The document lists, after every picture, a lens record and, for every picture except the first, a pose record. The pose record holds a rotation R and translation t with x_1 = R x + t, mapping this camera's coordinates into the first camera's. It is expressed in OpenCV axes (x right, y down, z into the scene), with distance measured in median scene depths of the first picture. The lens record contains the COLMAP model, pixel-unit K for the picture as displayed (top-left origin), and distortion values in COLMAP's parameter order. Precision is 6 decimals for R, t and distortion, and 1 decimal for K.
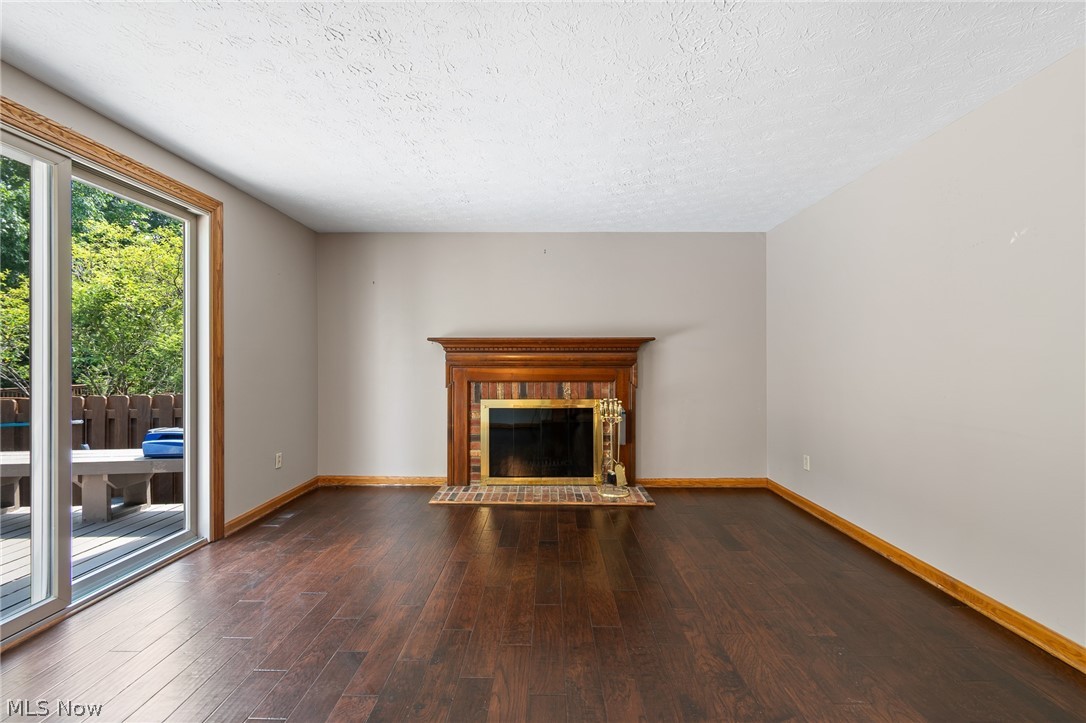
lens RADIAL K [[483.8, 0, 541.8], [0, 483.8, 358.7], [0, 0, 1]] dist [0.001061, -0.001789]
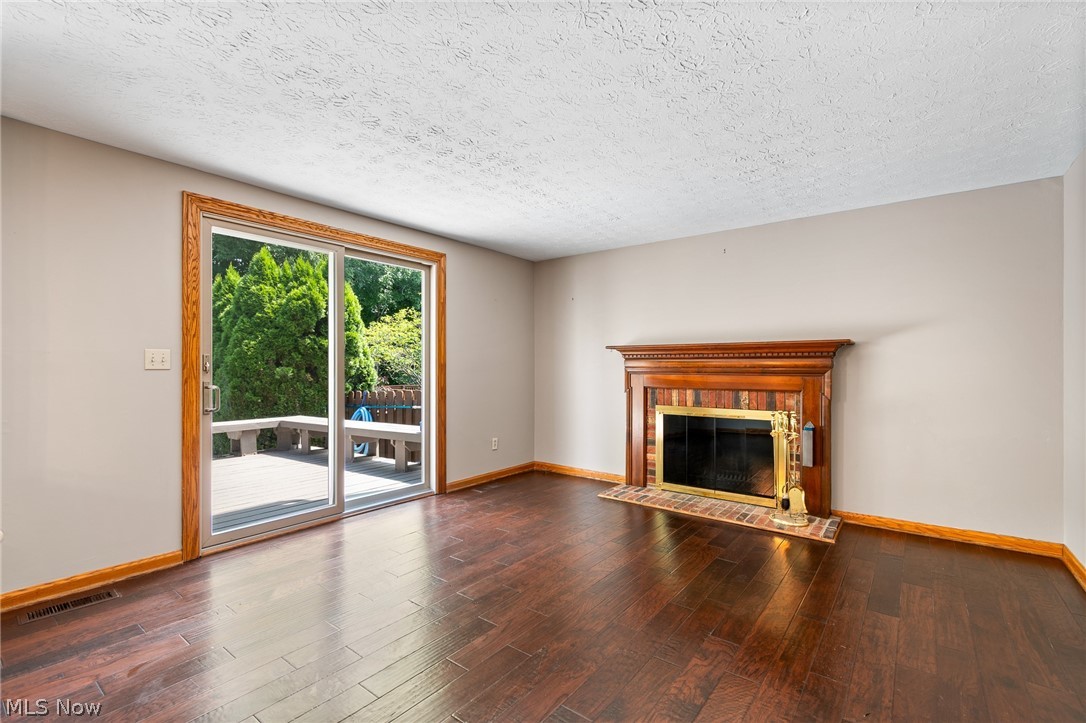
lens RADIAL K [[483.8, 0, 540.7], [0, 483.8, 365.3], [0, 0, 1]] dist [0.001061, -0.001789]
pose [[0.796890, 0.000590, -0.604124, 0.311169], [-0.000309, 1.000000, 0.000570, -0.000593], [0.604124, -0.000268, 0.796890, 0.037638]]
